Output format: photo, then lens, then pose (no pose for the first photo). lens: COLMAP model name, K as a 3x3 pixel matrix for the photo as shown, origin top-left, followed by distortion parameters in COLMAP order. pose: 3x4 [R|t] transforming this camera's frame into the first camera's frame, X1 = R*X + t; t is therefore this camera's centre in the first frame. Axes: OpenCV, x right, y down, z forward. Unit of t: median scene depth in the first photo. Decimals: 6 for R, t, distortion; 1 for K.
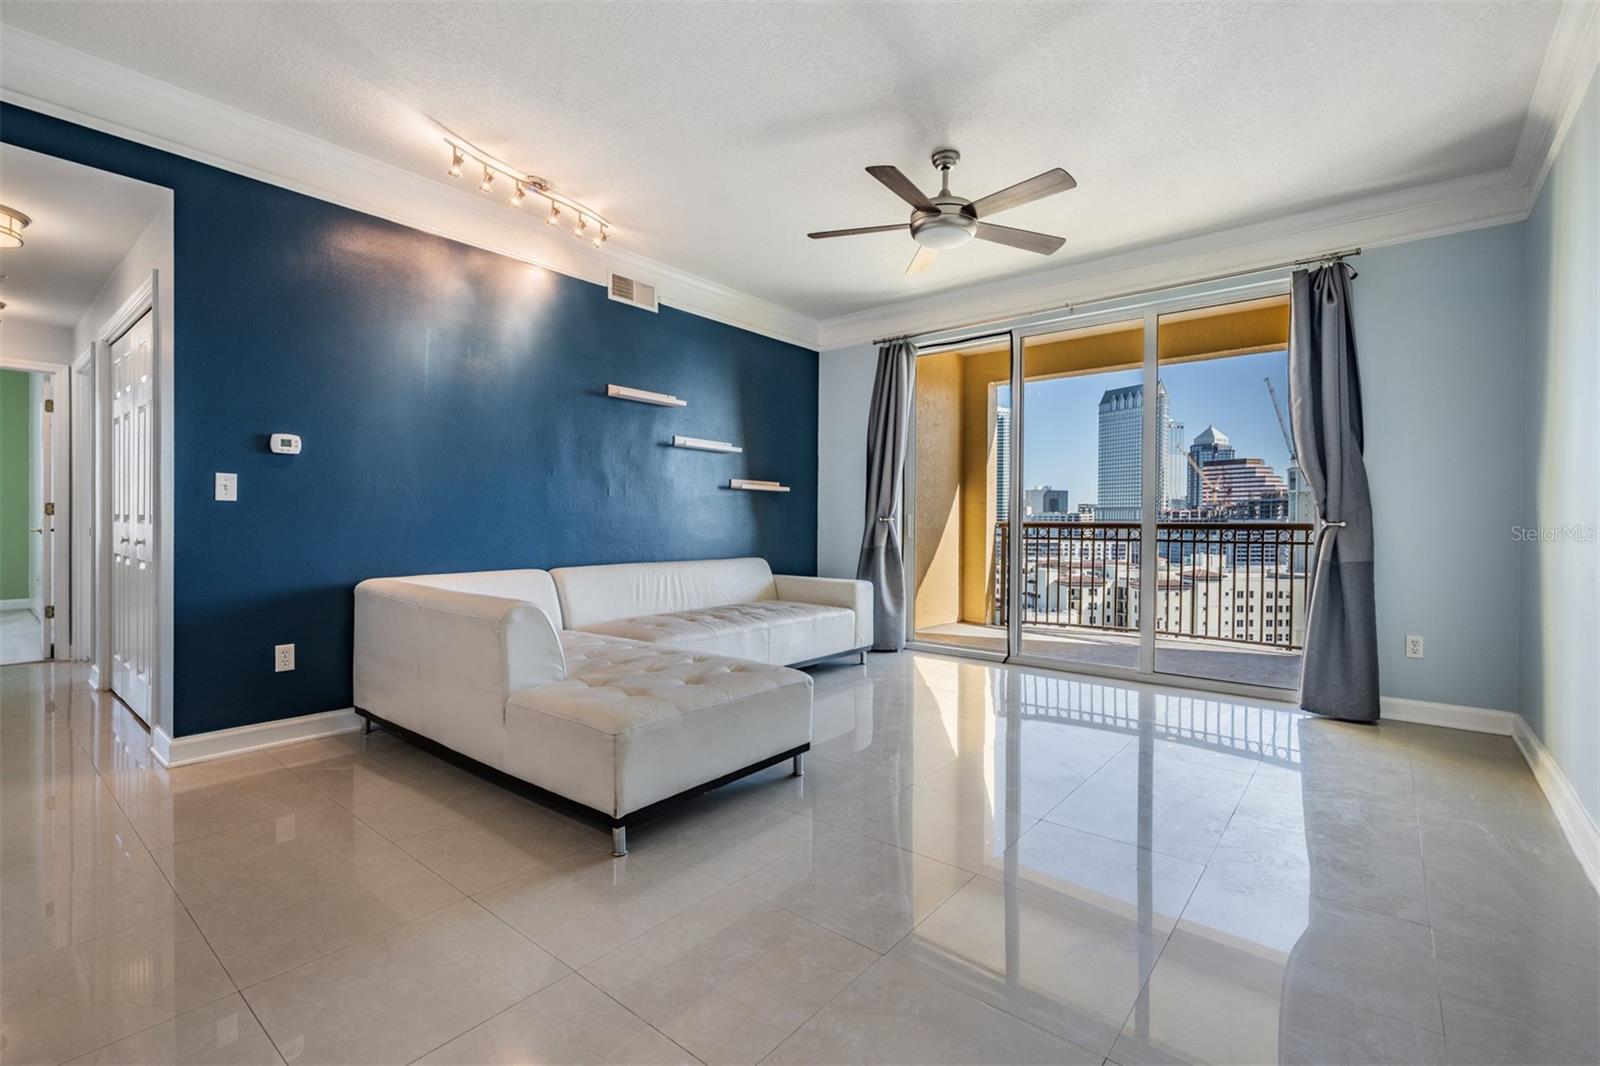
lens RADIAL K [[712.4, 0, 800.0], [0, 712.4, 533.0], [0, 0, 1]] dist [0.002039, -0.000029]
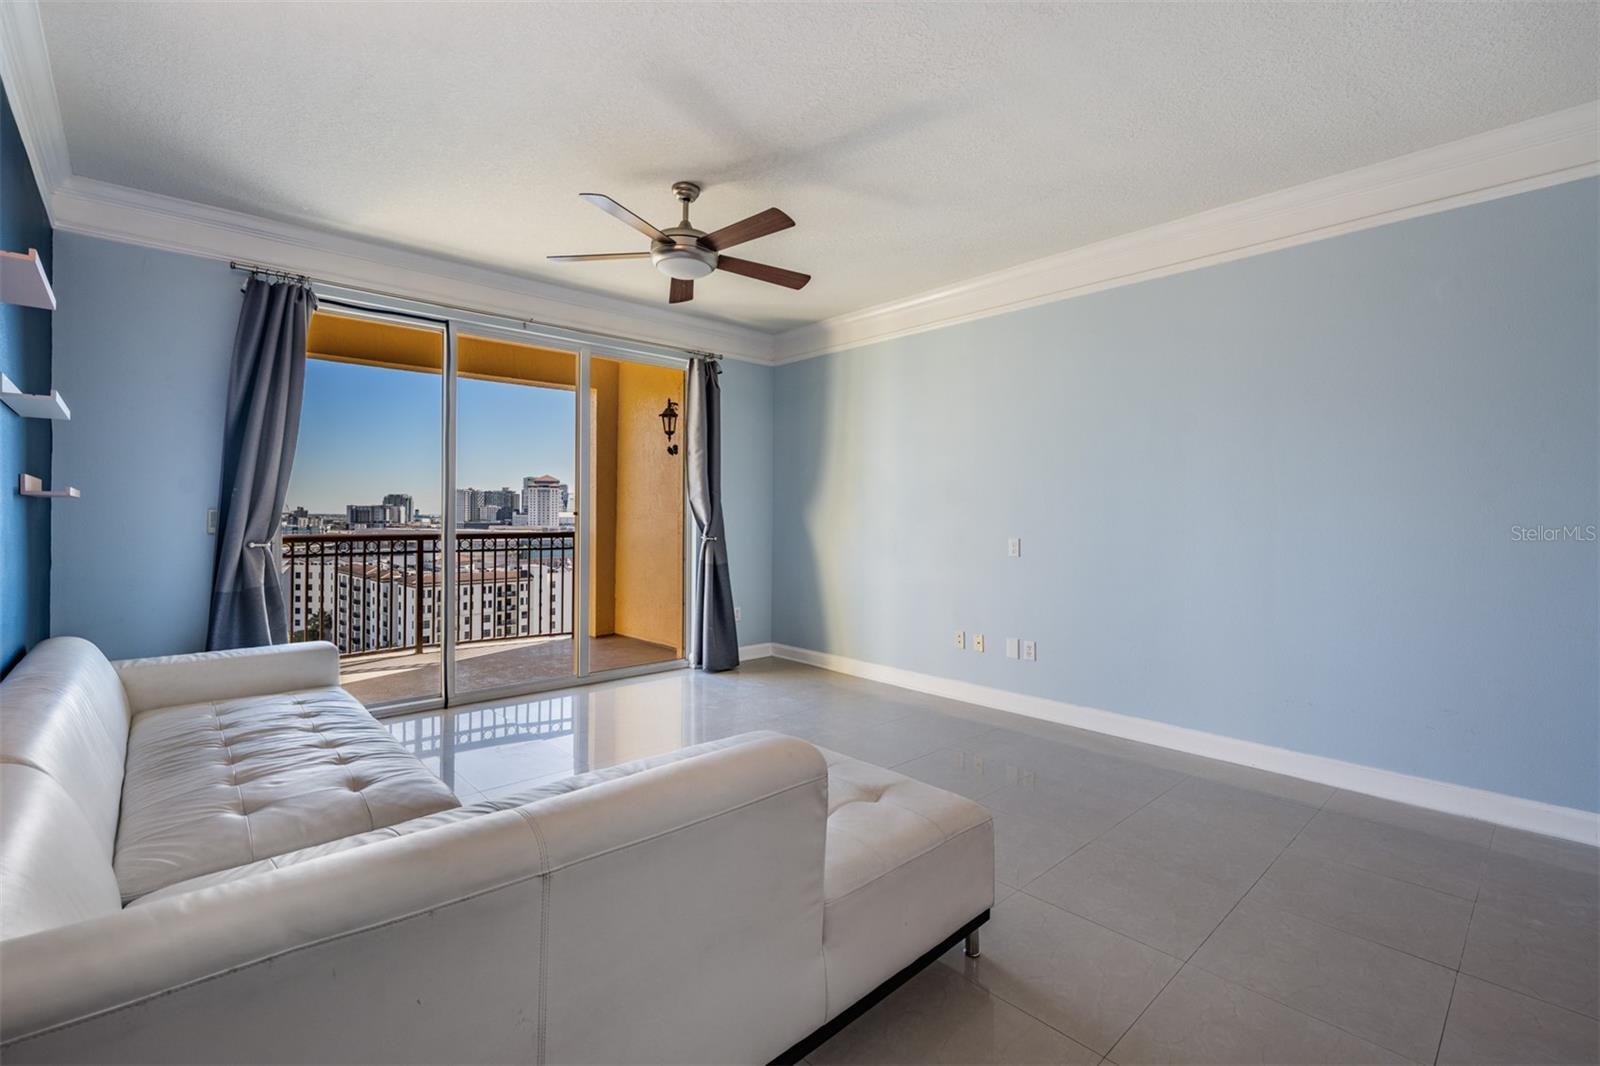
lens RADIAL K [[709.4, 0, 796.5], [0, 709.4, 515.3], [0, 0, 1]] dist [0.000310, -0.000168]
pose [[0.140304, -0.004386, 0.990099, -0.488105], [0.012123, 0.999923, 0.002712, -0.045144], [-0.990034, 0.011622, 0.140346, 0.457390]]
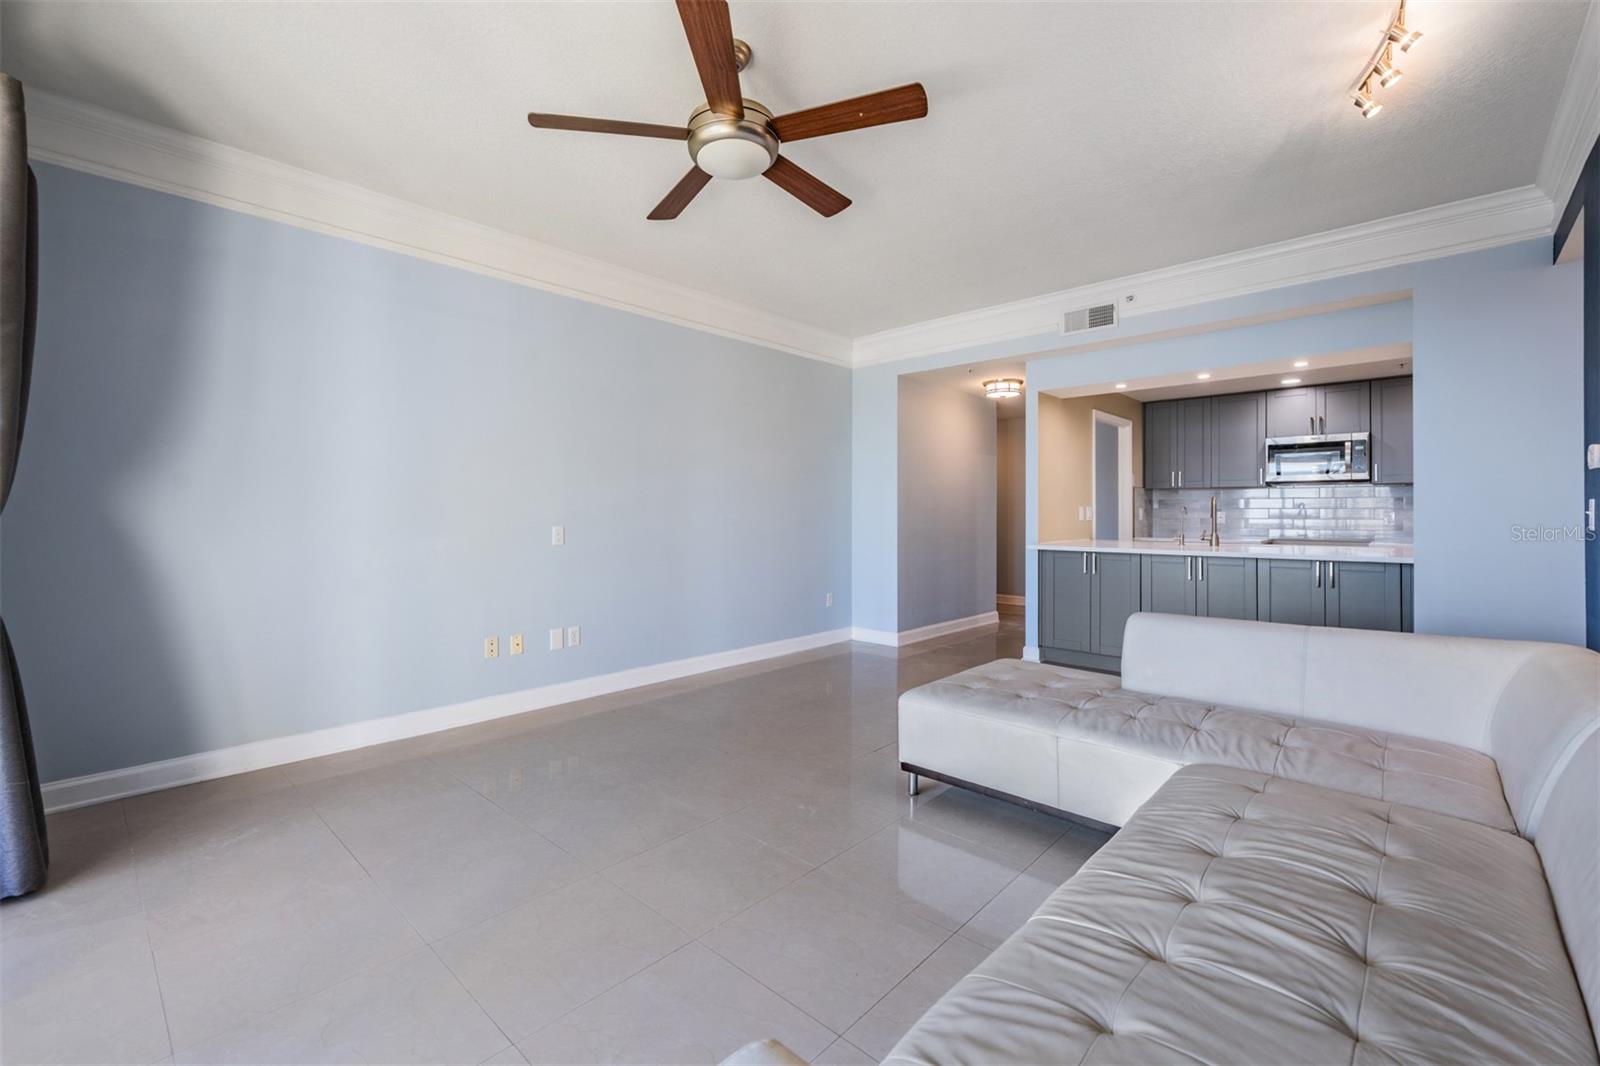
lens RADIAL K [[670.0, 0, 796.9], [0, 670.0, 513.3], [0, 0, 1]] dist [-0.000814, -0.000087]
pose [[-0.997859, -0.008224, 0.064880, 0.055954], [-0.007151, 0.999834, 0.016763, -0.042820], [-0.065007, 0.016263, -0.997752, 1.080134]]
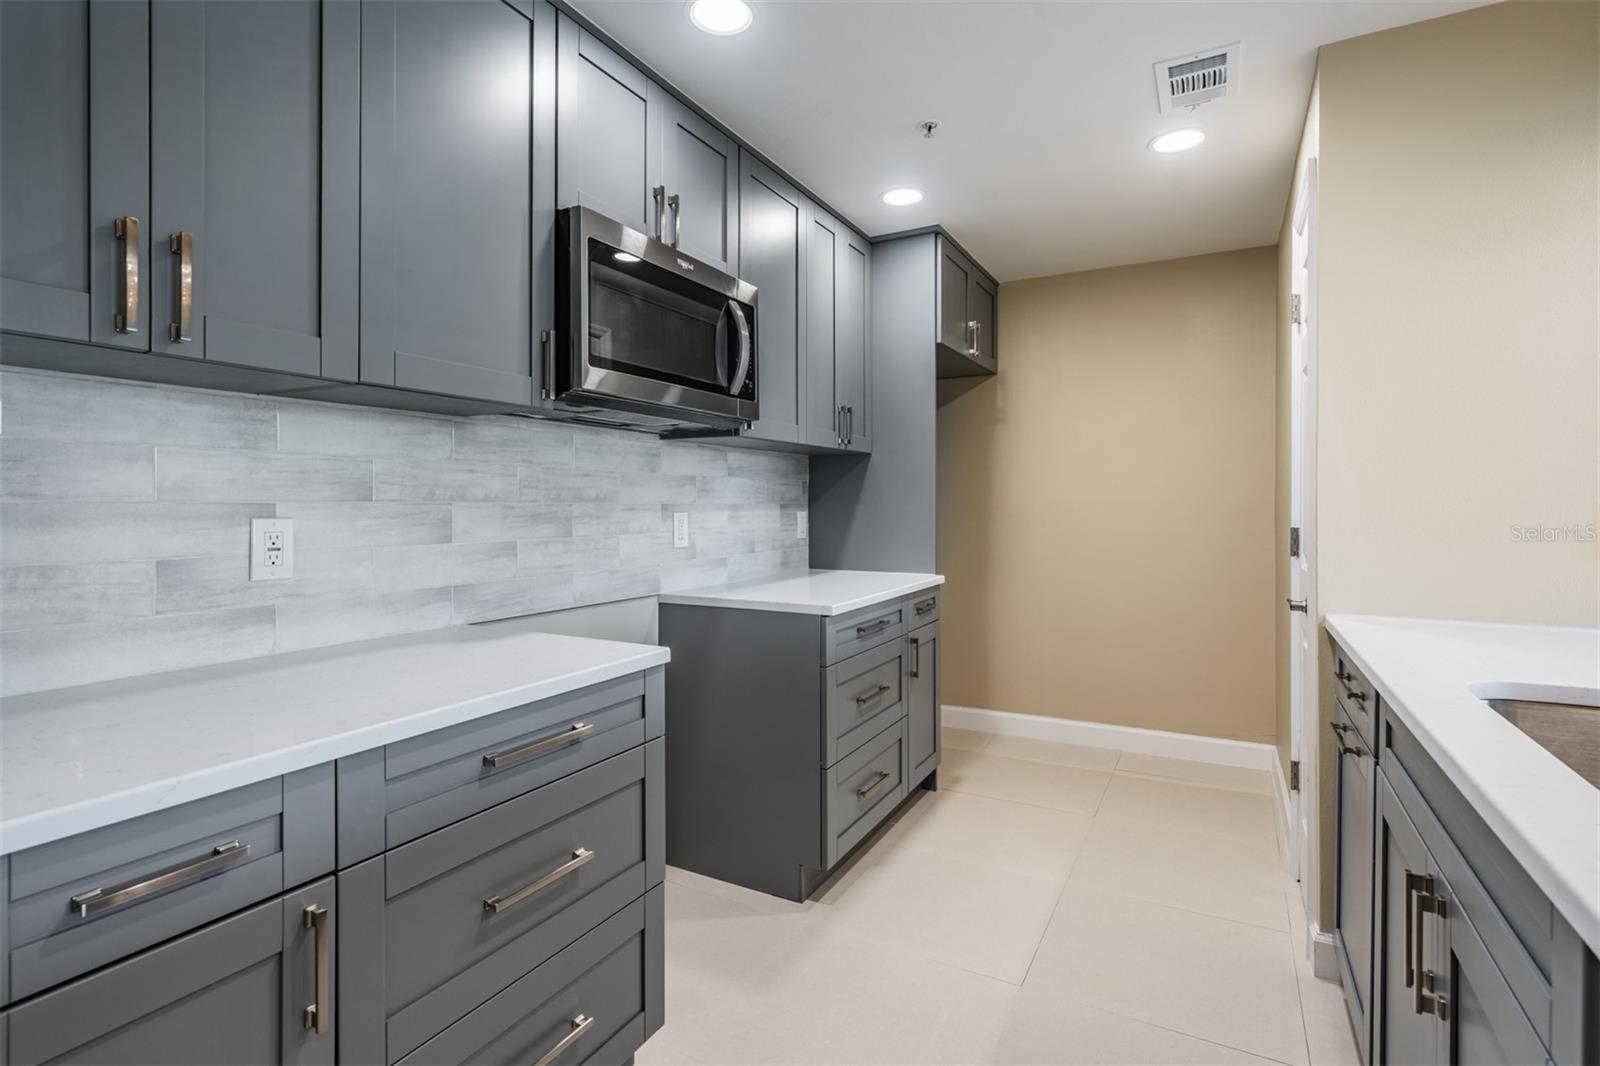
lens RADIAL K [[768.6, 0, 796.8], [0, 768.6, 509.1], [0, 0, 1]] dist [0.002423, -0.000067]
pose [[0.187451, -0.000071, -0.982274, -0.374984], [-0.013106, 0.999911, -0.002573, -0.035291], [0.982187, 0.013356, 0.187433, -0.162197]]
